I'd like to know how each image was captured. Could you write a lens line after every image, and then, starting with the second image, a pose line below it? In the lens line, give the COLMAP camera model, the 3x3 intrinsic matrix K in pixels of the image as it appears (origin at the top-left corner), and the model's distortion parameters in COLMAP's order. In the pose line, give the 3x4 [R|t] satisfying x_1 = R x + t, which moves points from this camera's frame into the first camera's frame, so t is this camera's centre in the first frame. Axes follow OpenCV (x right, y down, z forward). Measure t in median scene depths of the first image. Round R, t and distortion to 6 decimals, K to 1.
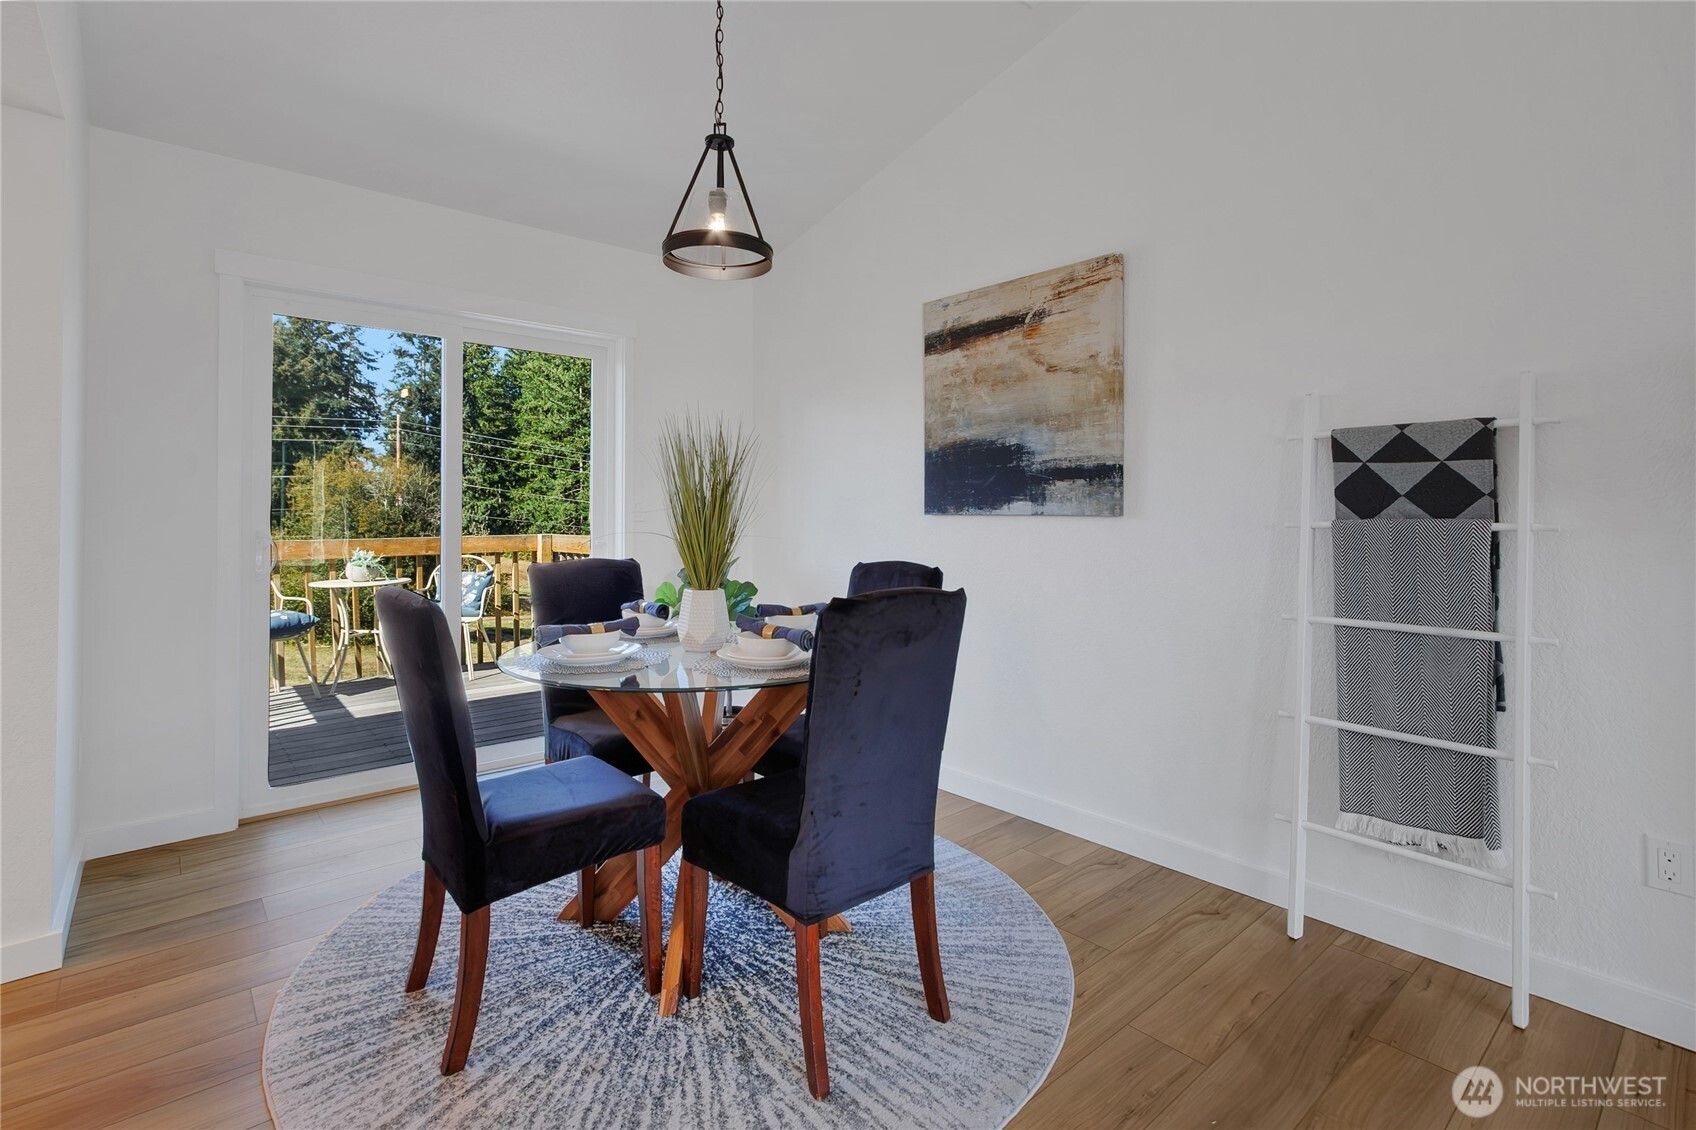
lens RADIAL K [[796.8, 0, 853.2], [0, 796.8, 520.0], [0, 0, 1]] dist [0.010234, -0.001712]
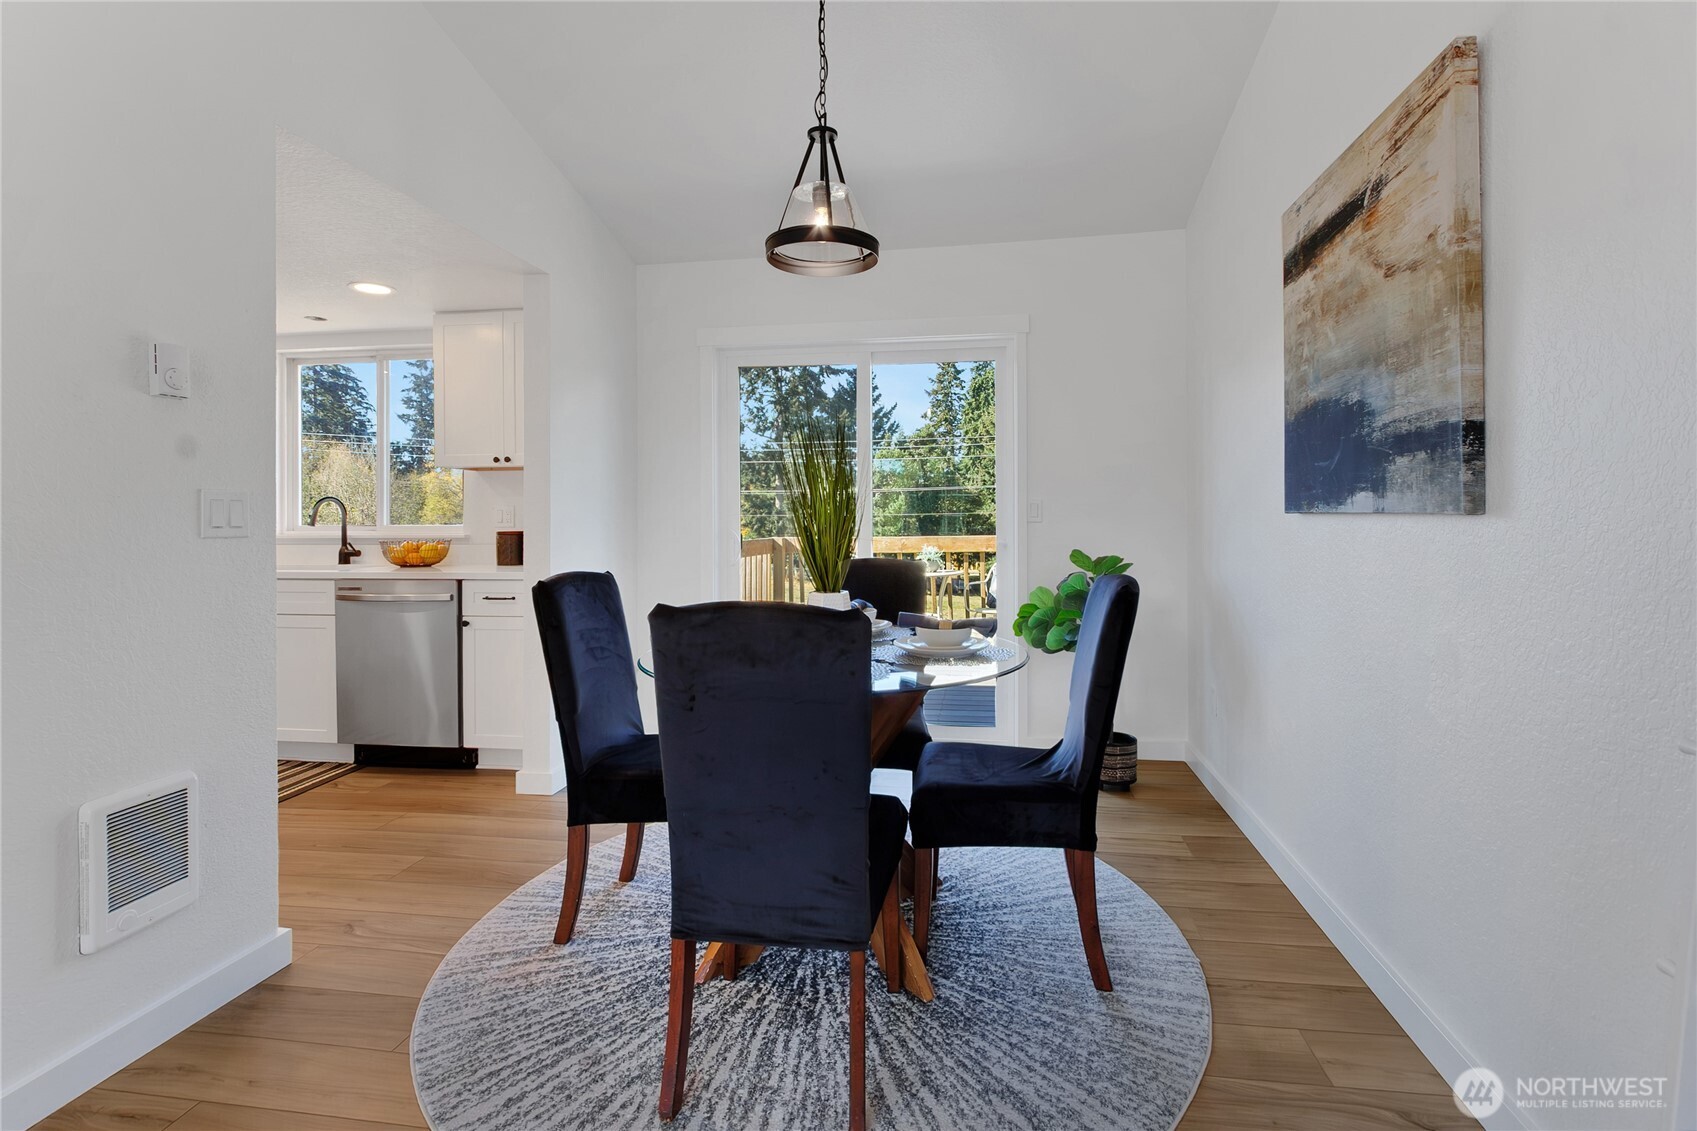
lens RADIAL K [[797.3, 0, 843.0], [0, 797.3, 526.5], [0, 0, 1]] dist [0.010234, -0.001712]
pose [[0.645981, 0.005452, -0.763334, 0.455256], [-0.000350, 0.999977, 0.006846, 0.000071], [0.763354, -0.004156, 0.645967, 0.294419]]
